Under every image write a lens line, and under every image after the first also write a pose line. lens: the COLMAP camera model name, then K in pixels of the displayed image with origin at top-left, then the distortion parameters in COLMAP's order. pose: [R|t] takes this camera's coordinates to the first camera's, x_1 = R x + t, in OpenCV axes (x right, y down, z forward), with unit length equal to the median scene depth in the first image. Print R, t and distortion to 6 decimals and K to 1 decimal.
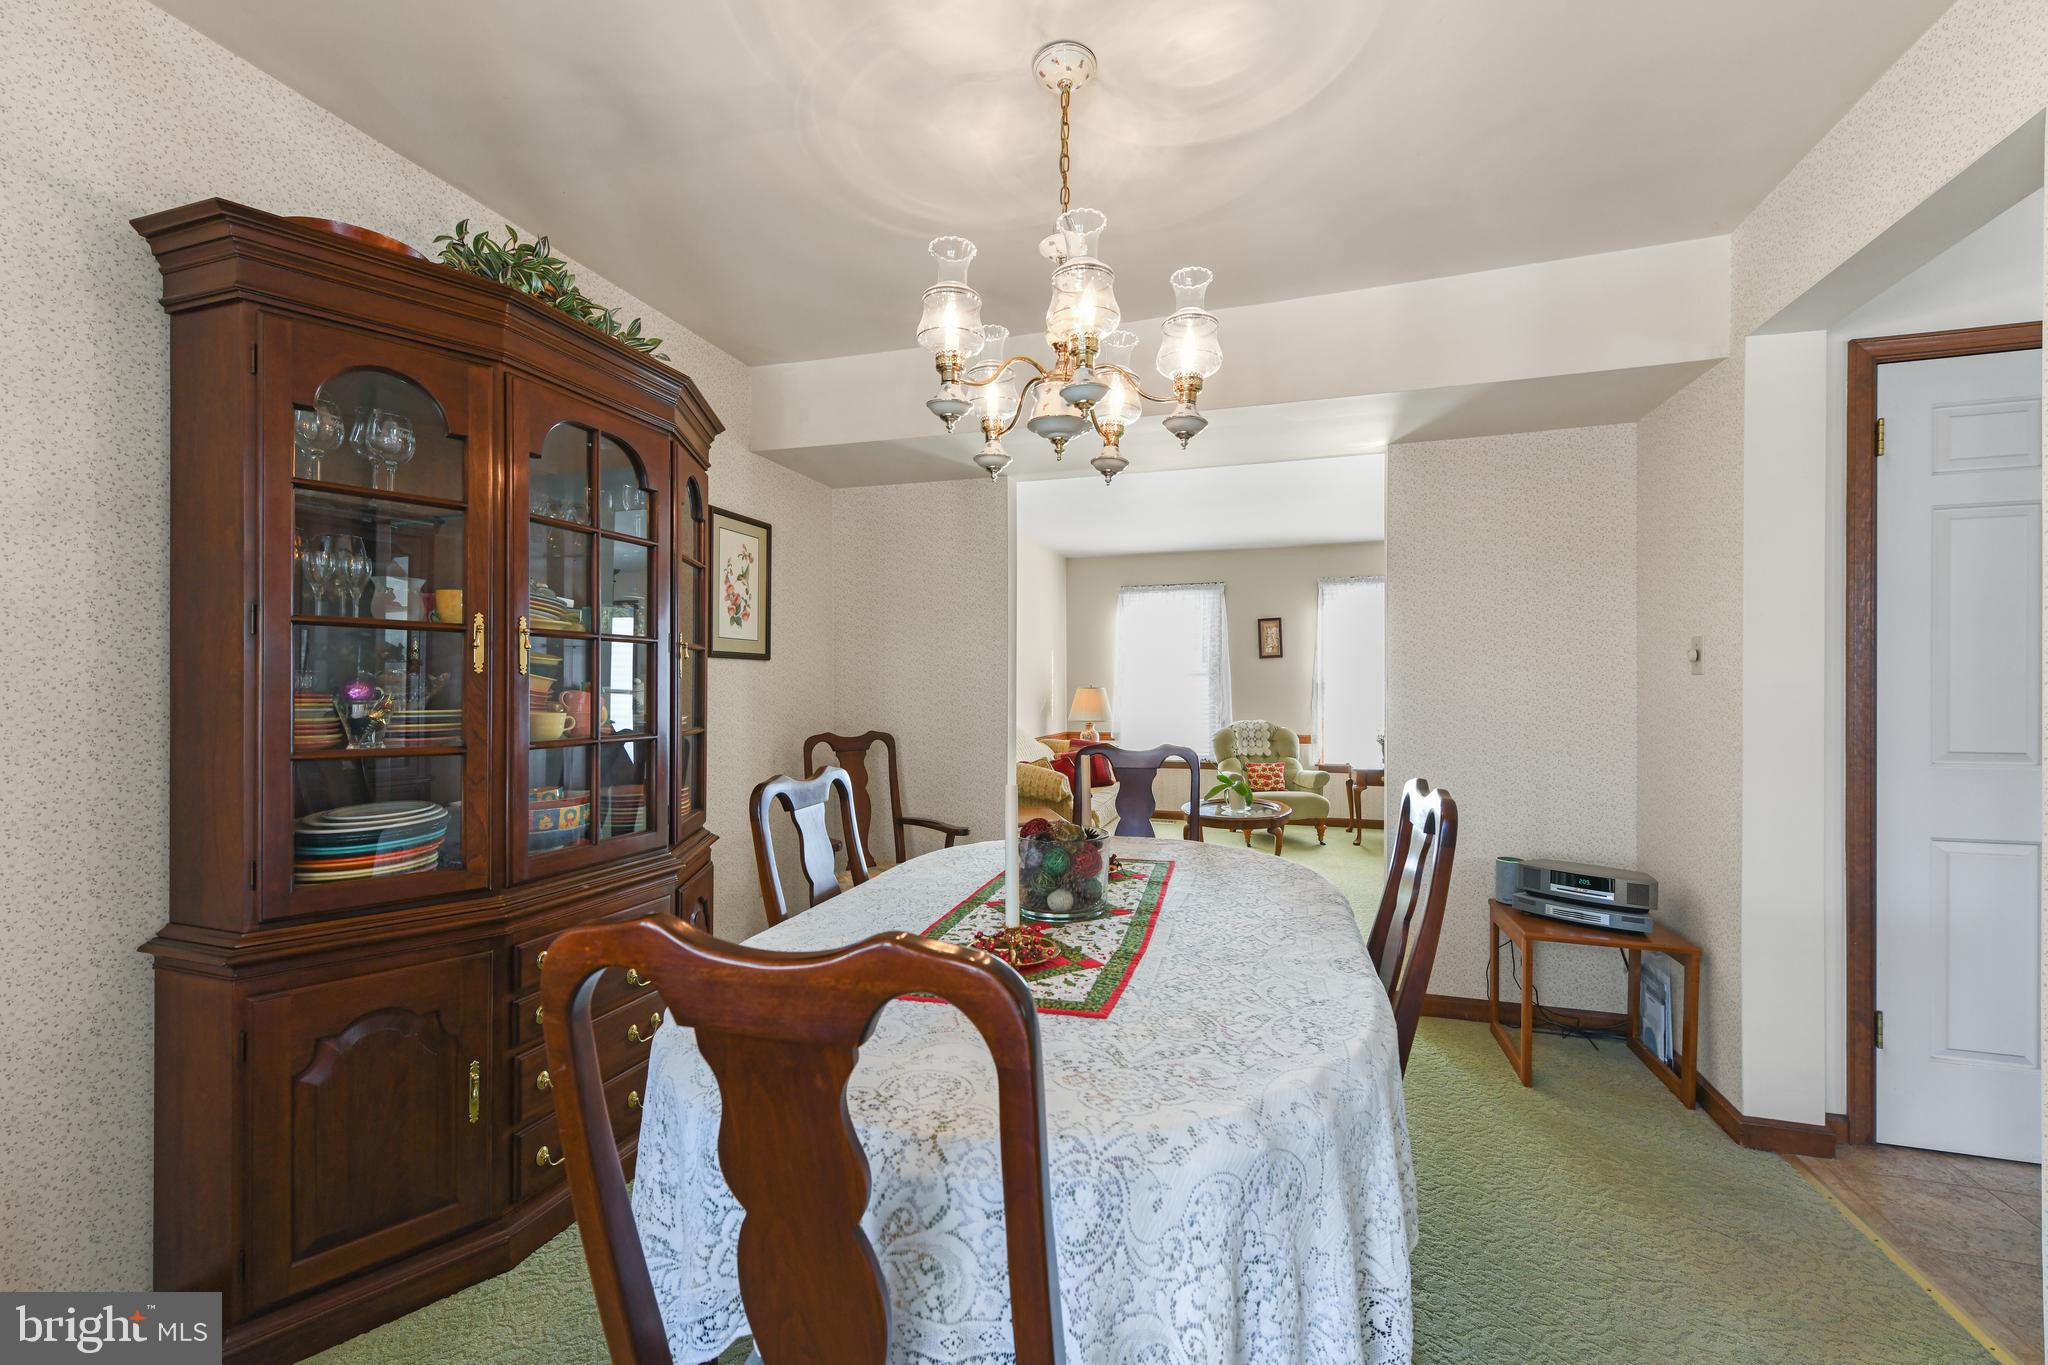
lens RADIAL K [[821.4, 0, 1021.2], [0, 821.4, 684.2], [0, 0, 1]] dist [0.002130, -0.000806]
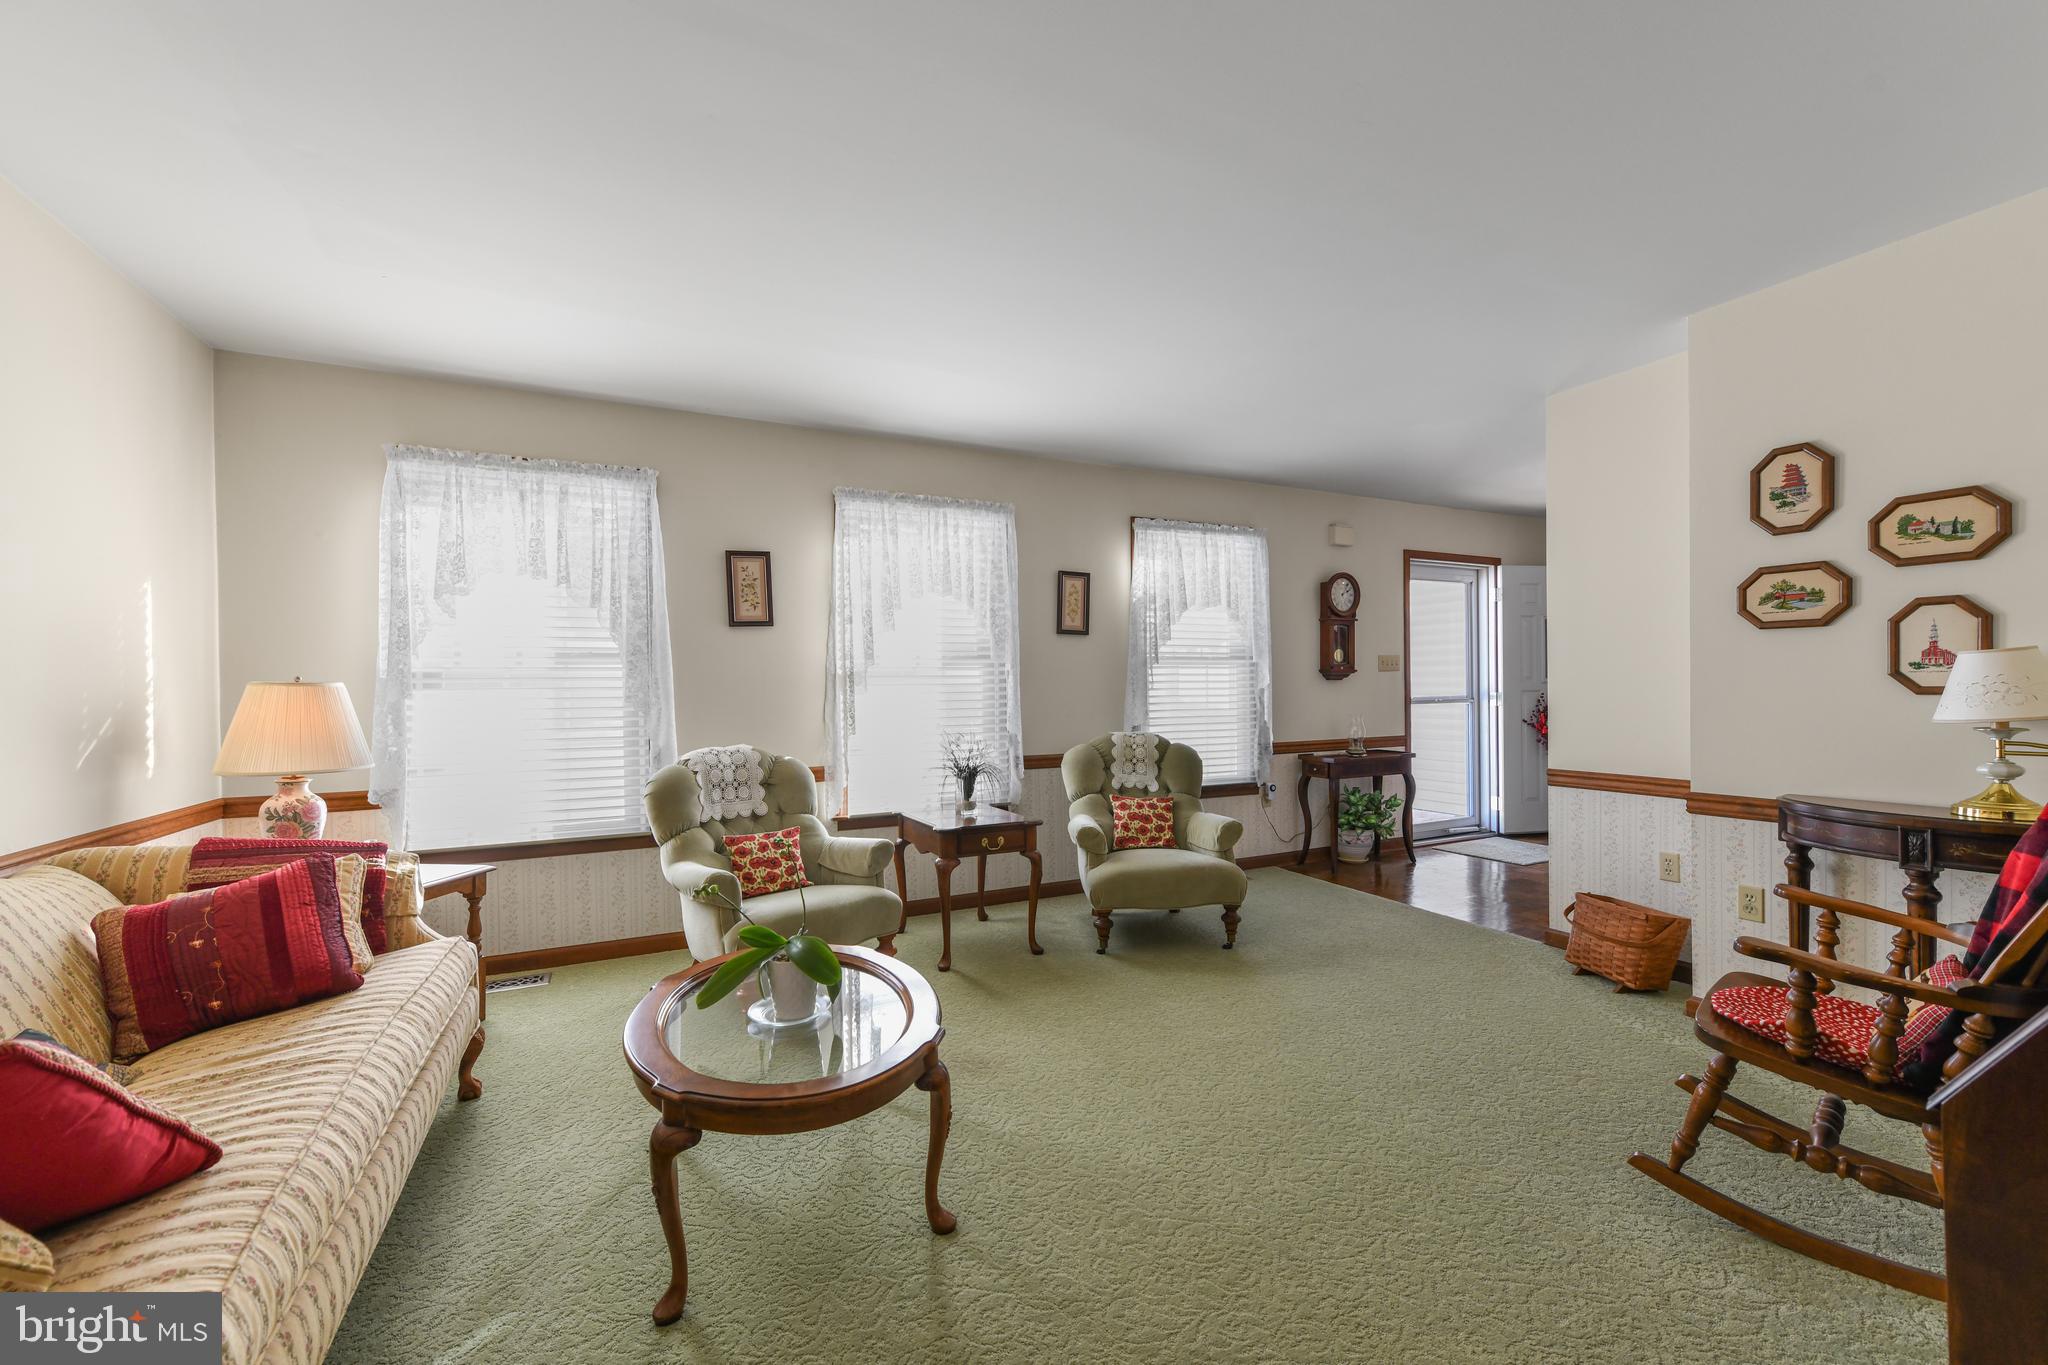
lens RADIAL K [[821.4, 0, 1034.7], [0, 821.4, 690.7], [0, 0, 1]] dist [0.002130, -0.000806]
pose [[0.729833, -0.009168, 0.683564, 0.075193], [0.010133, 0.999945, 0.002593, 0.010399], [-0.683551, 0.005034, 0.729886, 0.494948]]
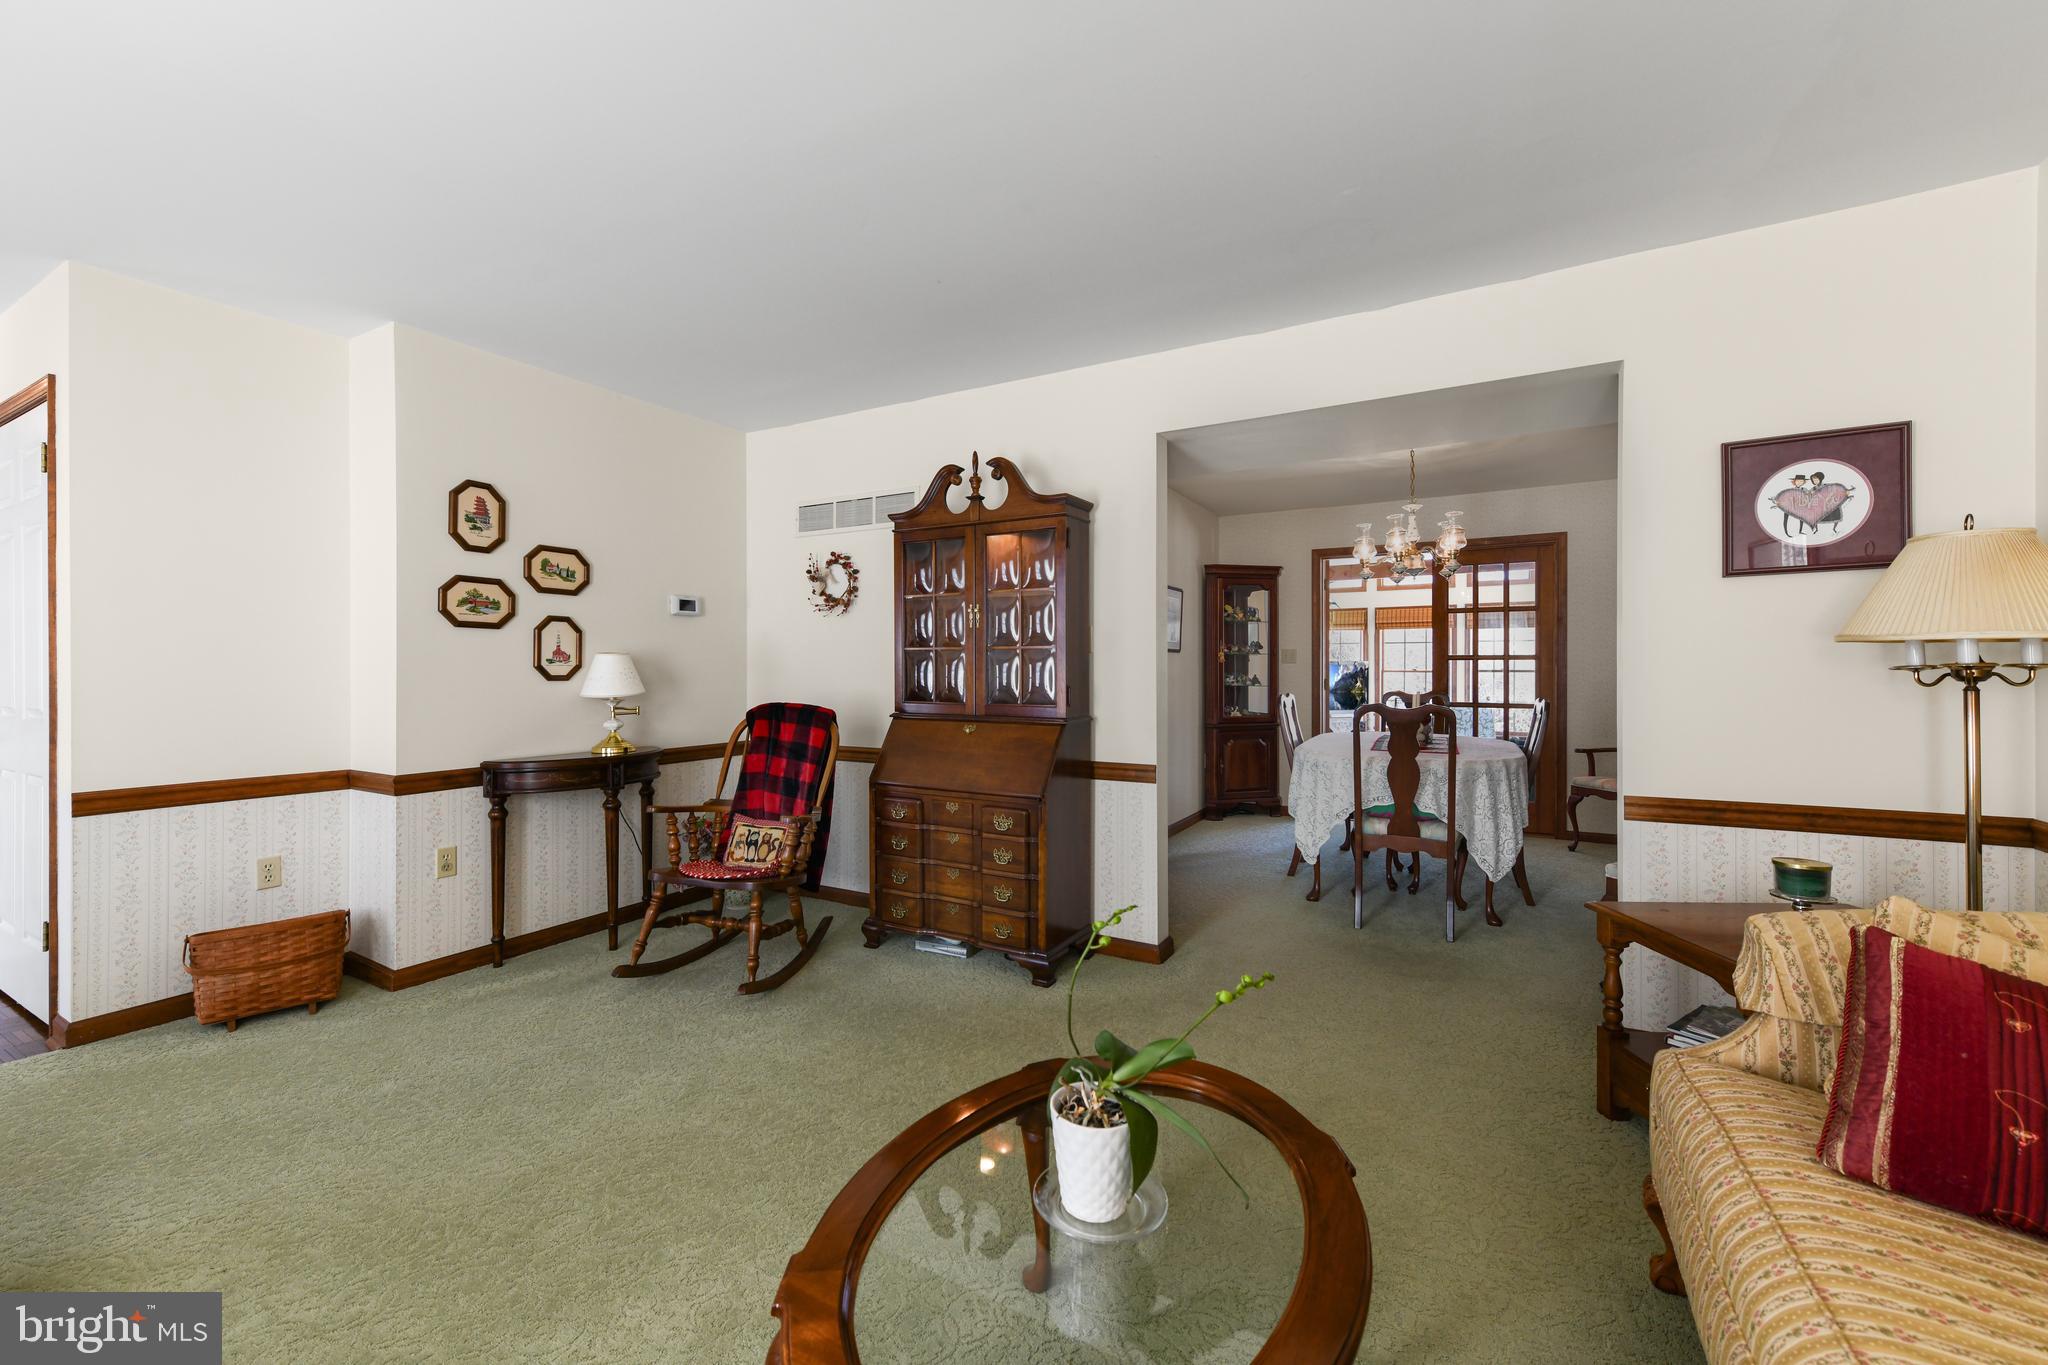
lens RADIAL K [[821.4, 0, 1017.6], [0, 821.4, 665.2], [0, 0, 1]] dist [0.002130, -0.000806]
pose [[-0.974124, 0.002634, 0.225999, 0.184974], [0.000992, 0.999972, -0.007378, 0.011138], [-0.226012, -0.006963, -0.974100, 0.937063]]
